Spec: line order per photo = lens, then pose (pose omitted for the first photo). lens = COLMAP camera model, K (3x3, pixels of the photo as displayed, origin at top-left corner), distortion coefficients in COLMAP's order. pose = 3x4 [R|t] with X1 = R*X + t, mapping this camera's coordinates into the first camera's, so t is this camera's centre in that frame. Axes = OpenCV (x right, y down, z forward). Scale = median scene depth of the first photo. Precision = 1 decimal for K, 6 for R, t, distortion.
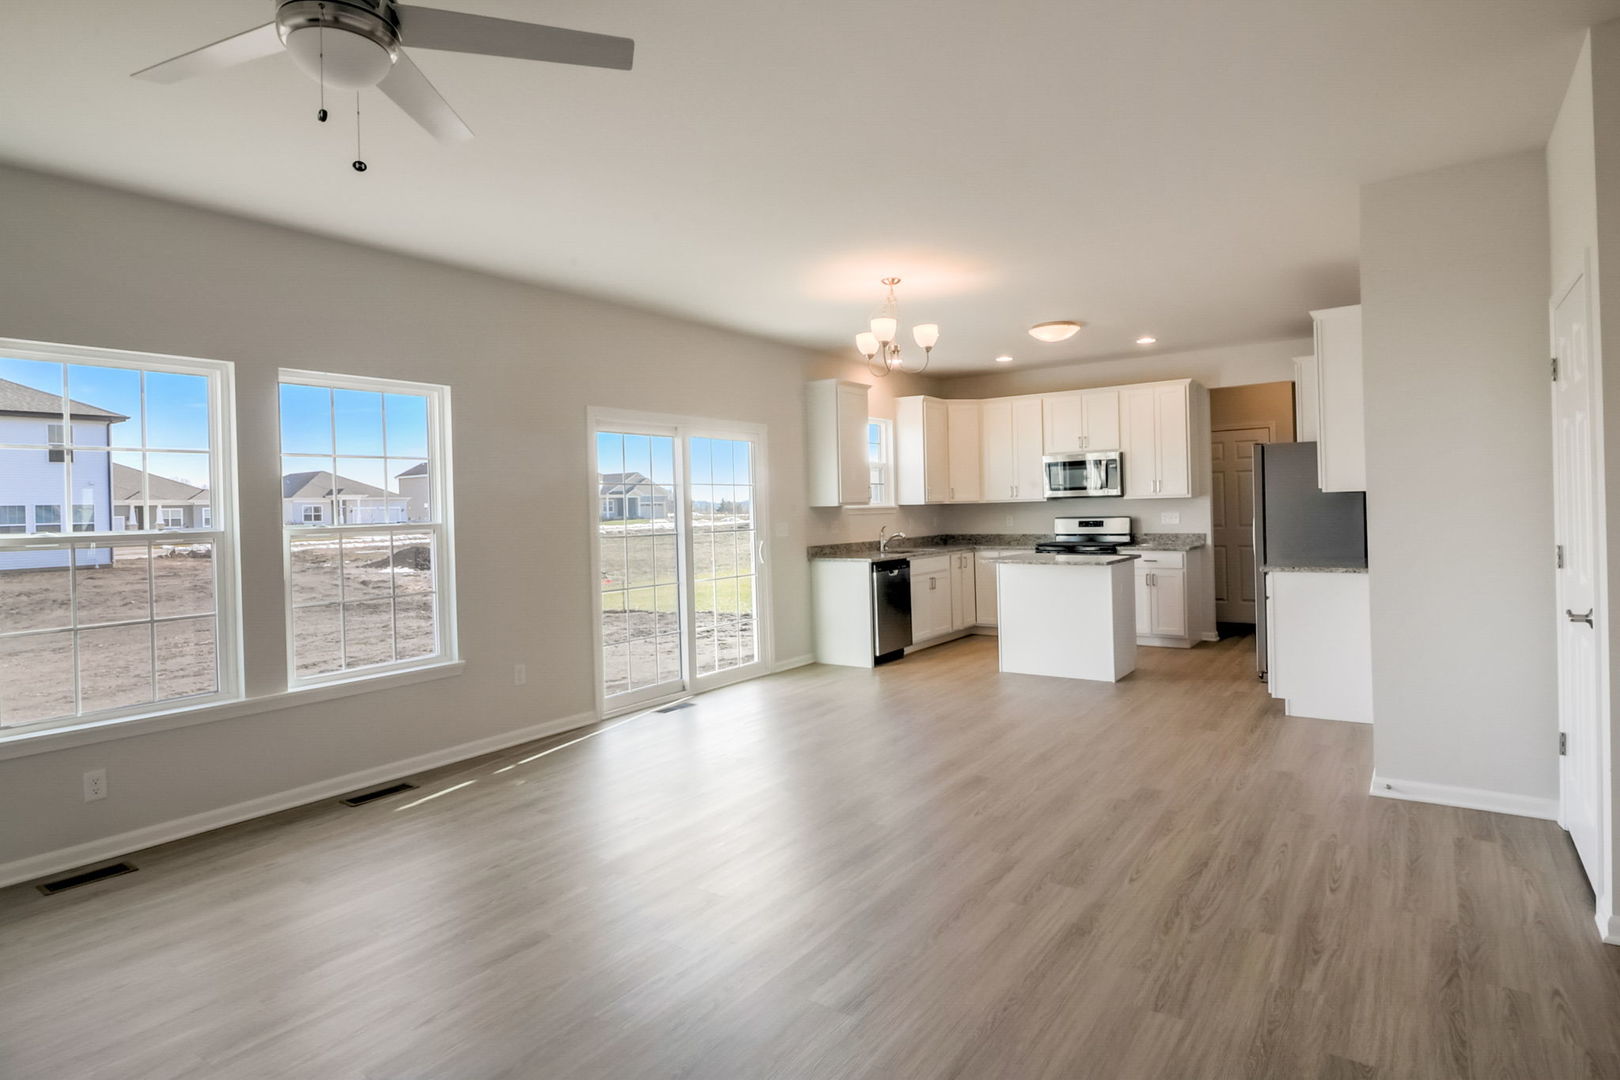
lens RADIAL K [[857.4, 0, 807.0], [0, 857.4, 539.8], [0, 0, 1]] dist [-0.007624, -0.006685]
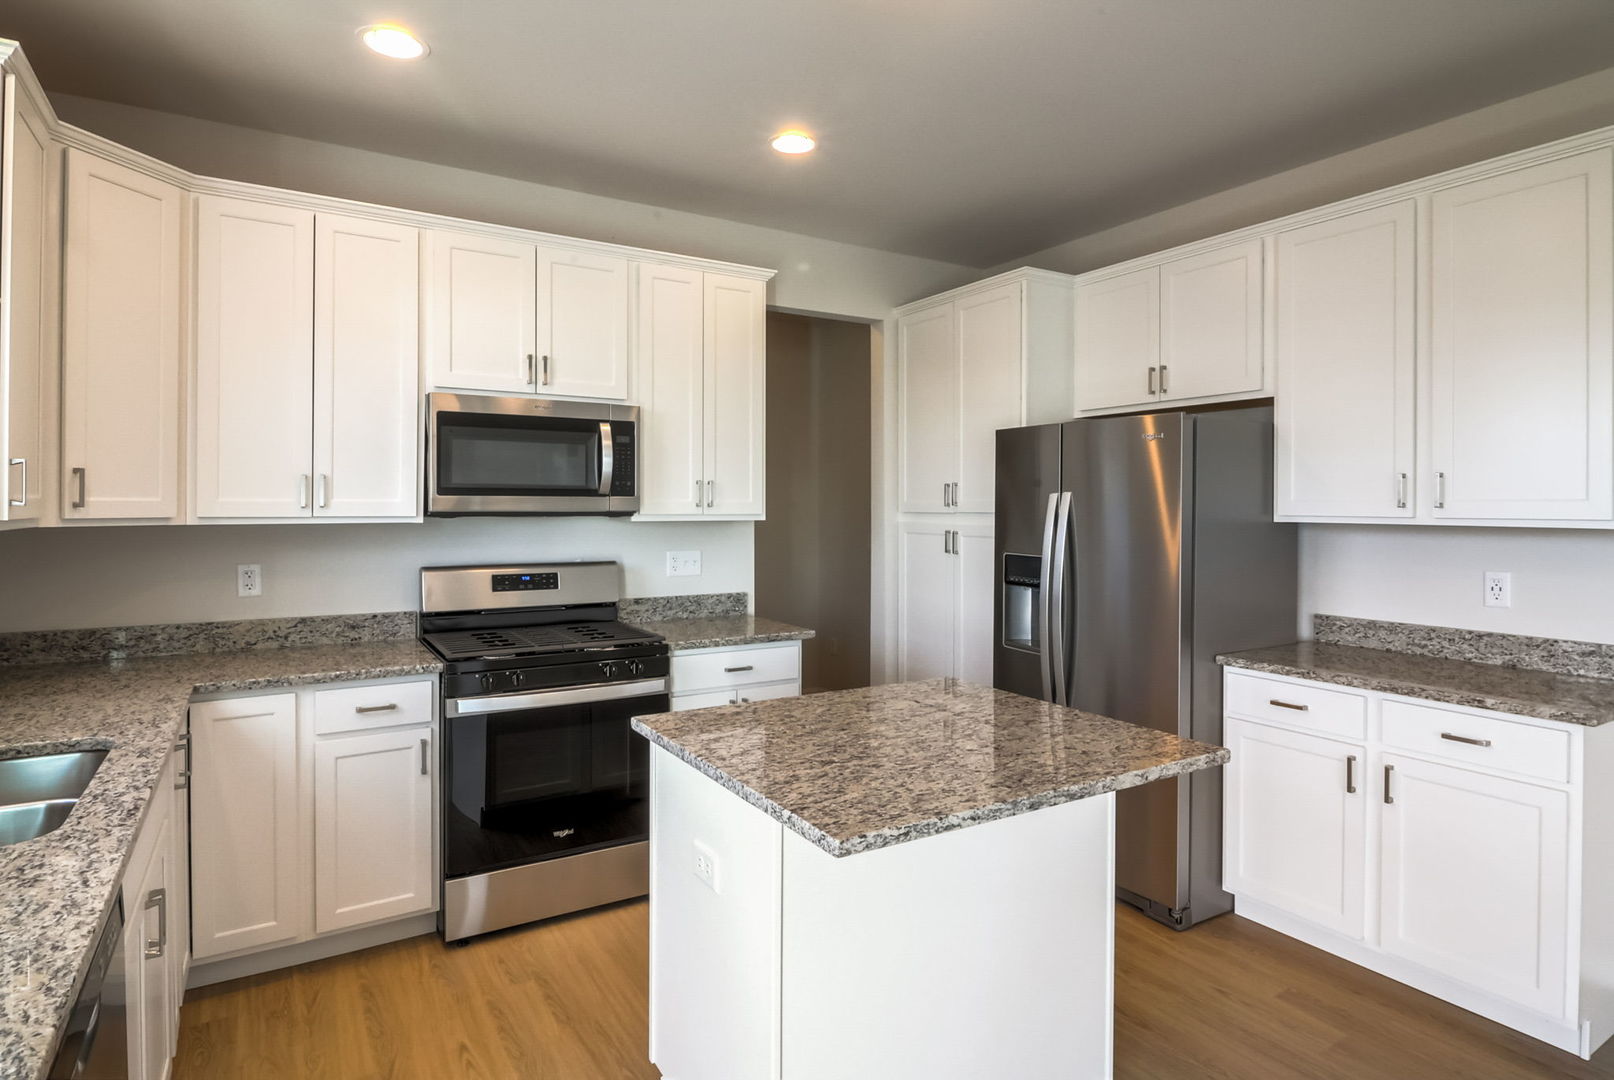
lens RADIAL K [[854.3, 0, 810.1], [0, 854.3, 517.6], [0, 0, 1]] dist [-0.007624, -0.006685]
pose [[0.387989, 0.019848, 0.921450, 0.019012], [0.026627, 0.999109, -0.032733, -0.031715], [-0.921279, 0.037235, 0.387115, 0.719877]]
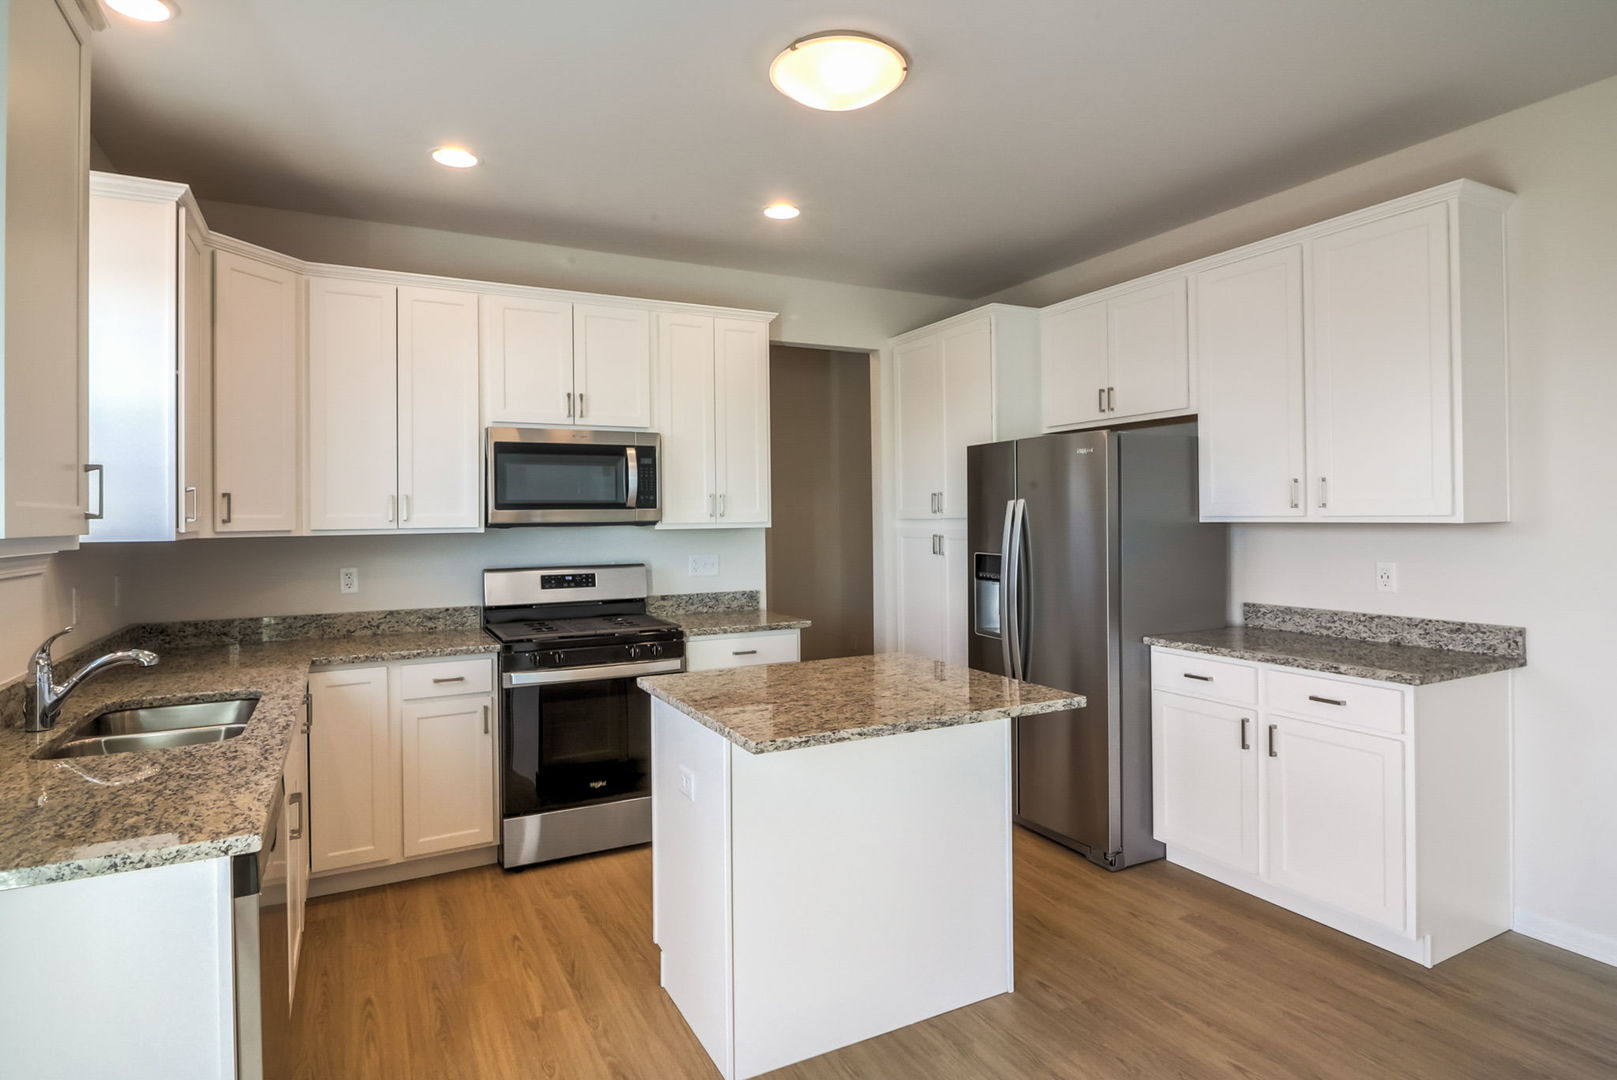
lens RADIAL K [[855.9, 0, 811.1], [0, 855.9, 522.7], [0, 0, 1]] dist [-0.007624, -0.006685]
pose [[0.453358, 0.019792, 0.891109, -0.030563], [0.037914, 0.998420, -0.041464, -0.025981], [-0.890522, 0.052584, 0.451891, 0.658830]]
